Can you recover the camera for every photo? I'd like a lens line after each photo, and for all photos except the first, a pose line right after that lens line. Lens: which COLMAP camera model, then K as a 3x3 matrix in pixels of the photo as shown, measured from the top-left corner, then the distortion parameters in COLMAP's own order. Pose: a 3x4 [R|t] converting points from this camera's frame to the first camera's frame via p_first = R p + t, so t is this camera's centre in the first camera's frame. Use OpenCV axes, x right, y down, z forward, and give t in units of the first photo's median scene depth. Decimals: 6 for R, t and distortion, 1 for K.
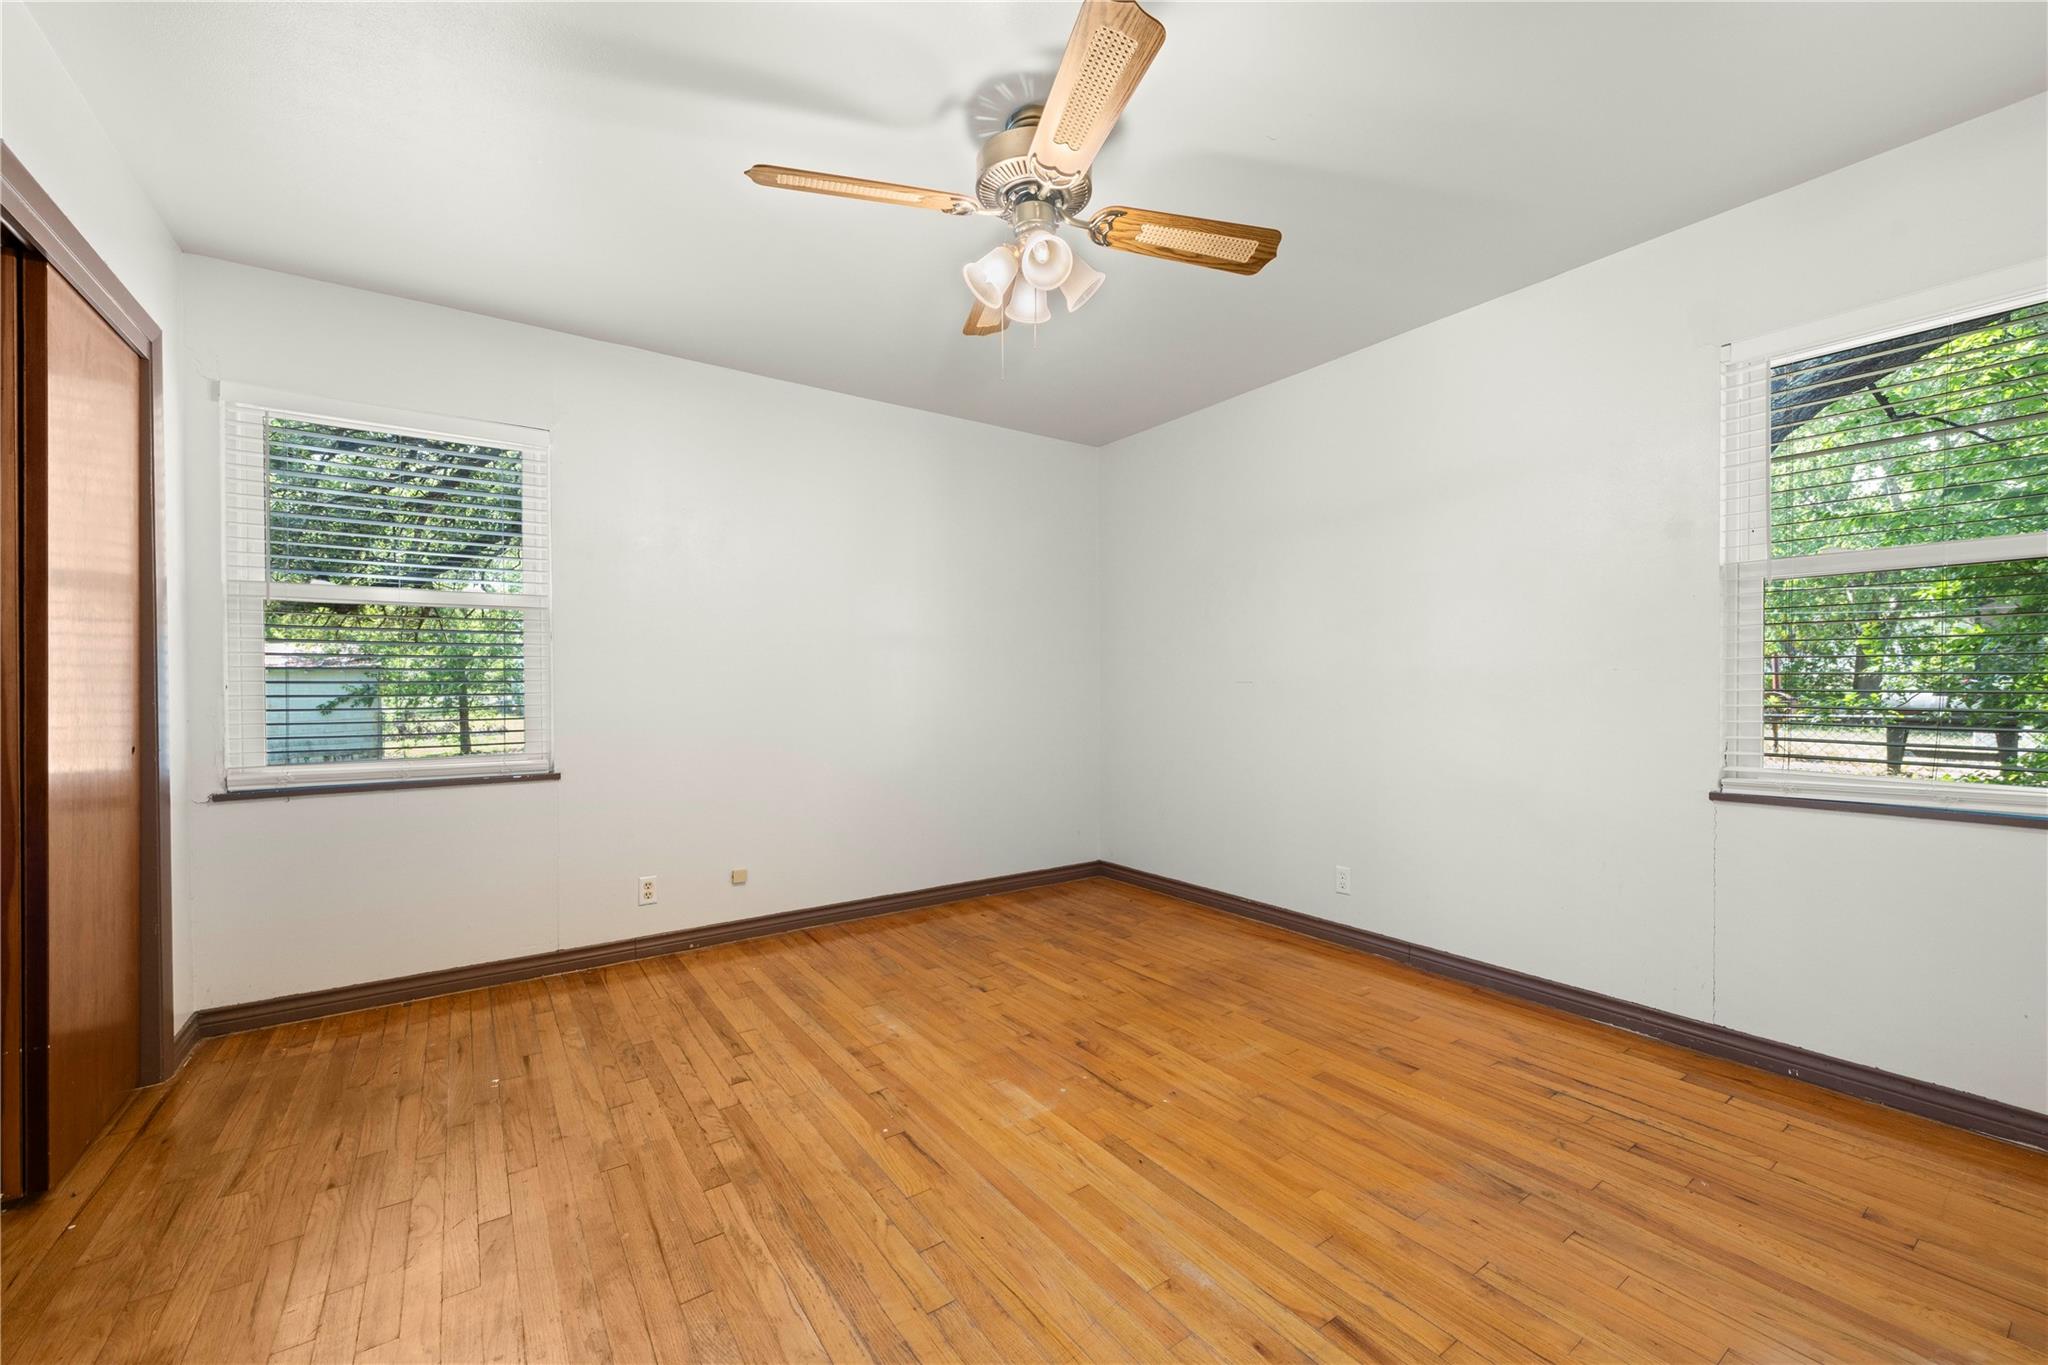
lens RADIAL K [[809.4, 0, 1026.6], [0, 809.4, 674.8], [0, 0, 1]] dist [-0.000280, -0.000062]
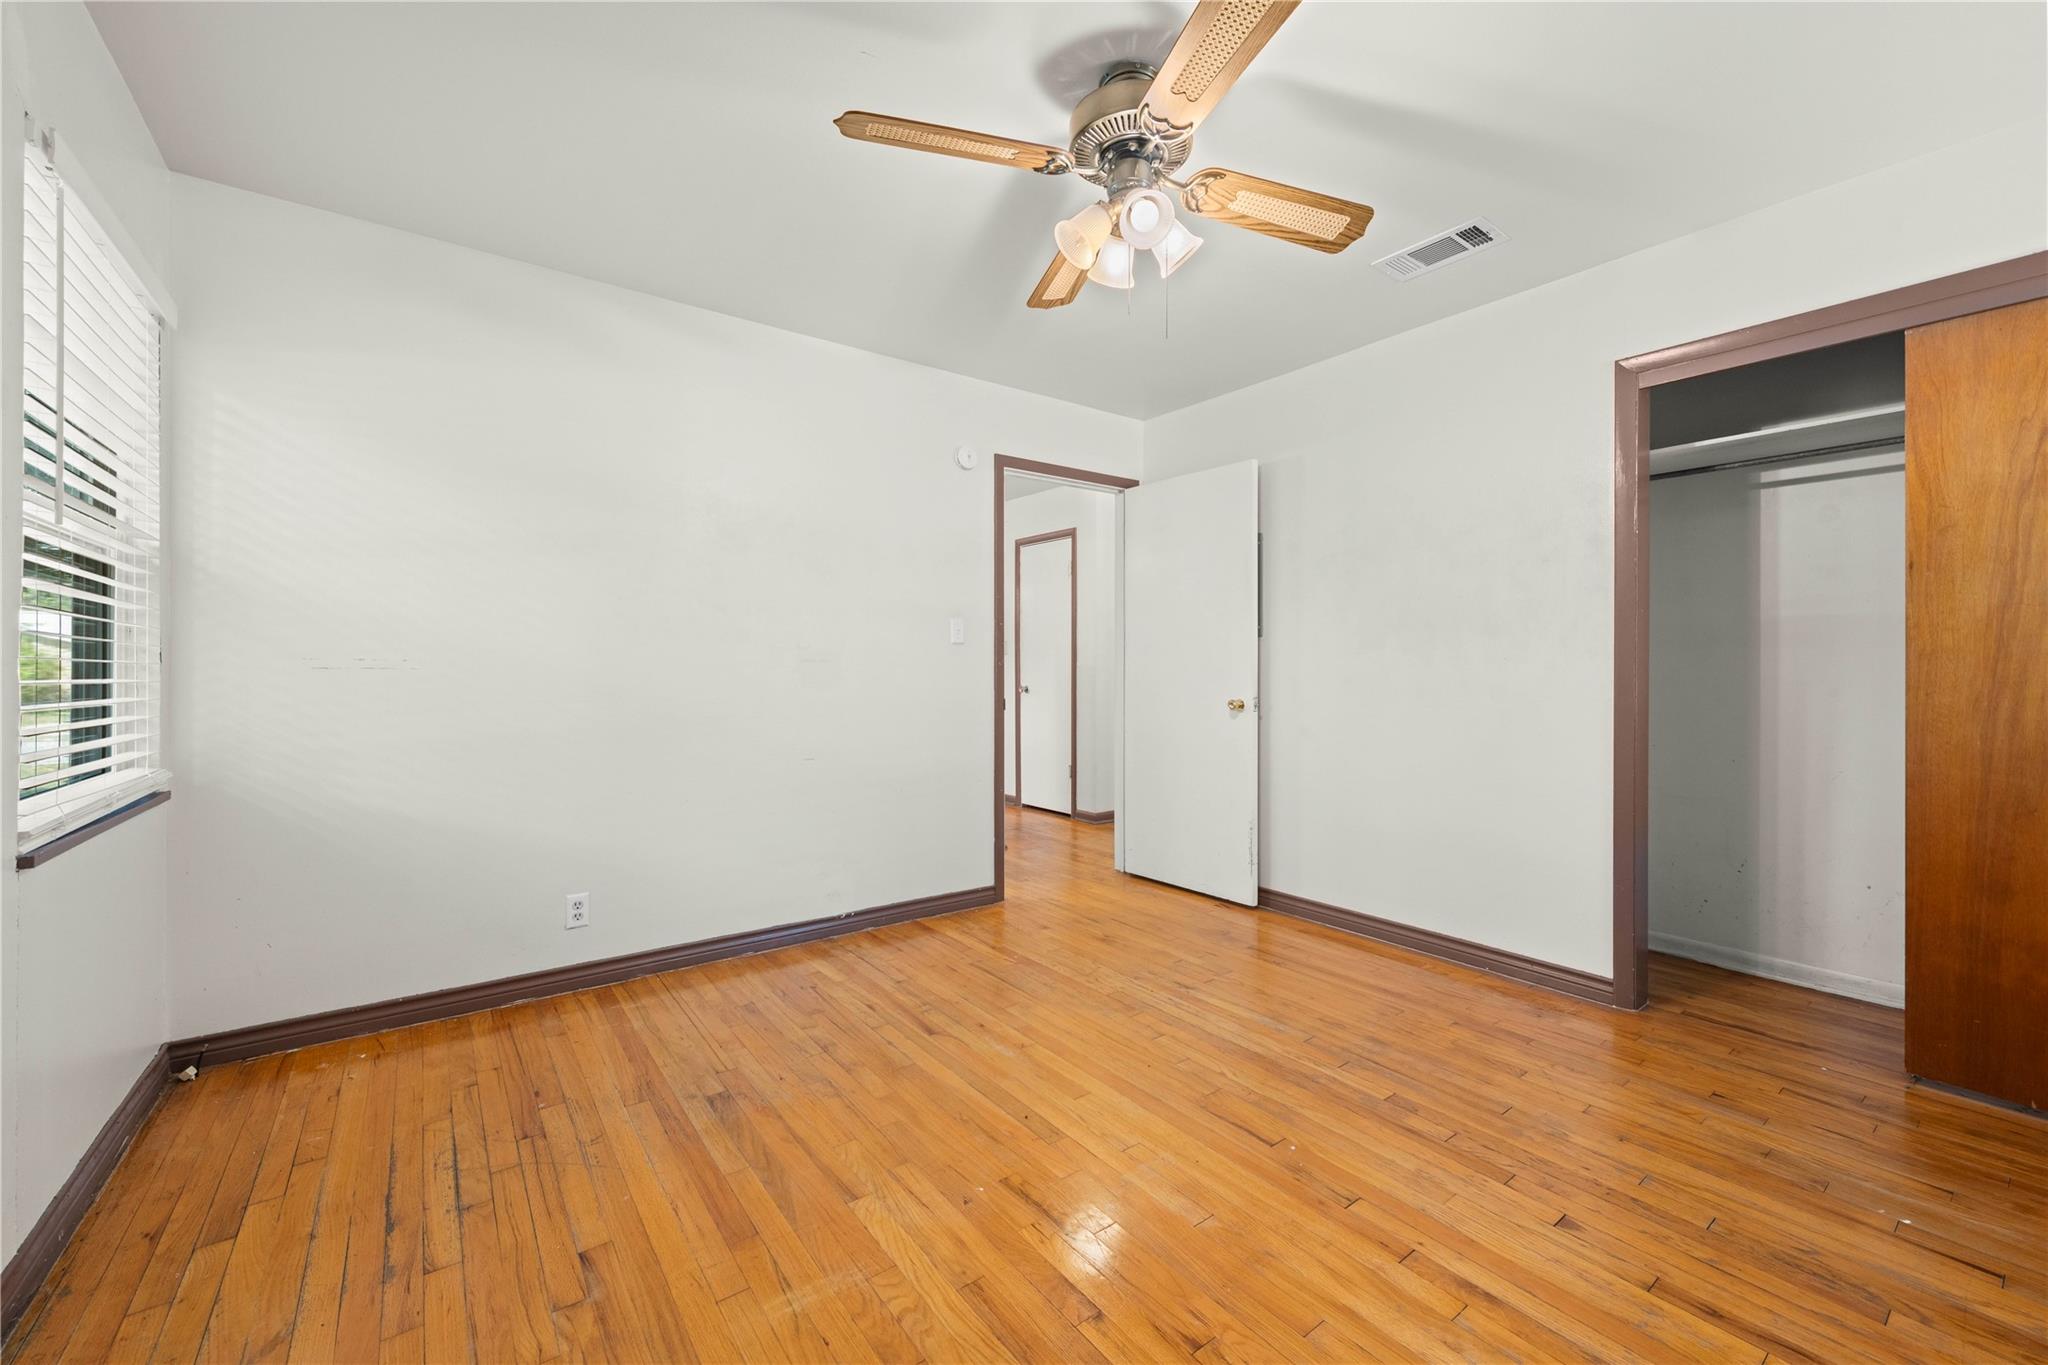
lens RADIAL K [[809.4, 0, 1026.6], [0, 809.4, 674.8], [0, 0, 1]] dist [-0.000280, -0.000062]
pose [[-0.999457, 0.004996, -0.032580, 0.160188], [0.005286, 0.999947, -0.008818, 0.025138], [0.032534, -0.008986, -0.999430, 1.933224]]
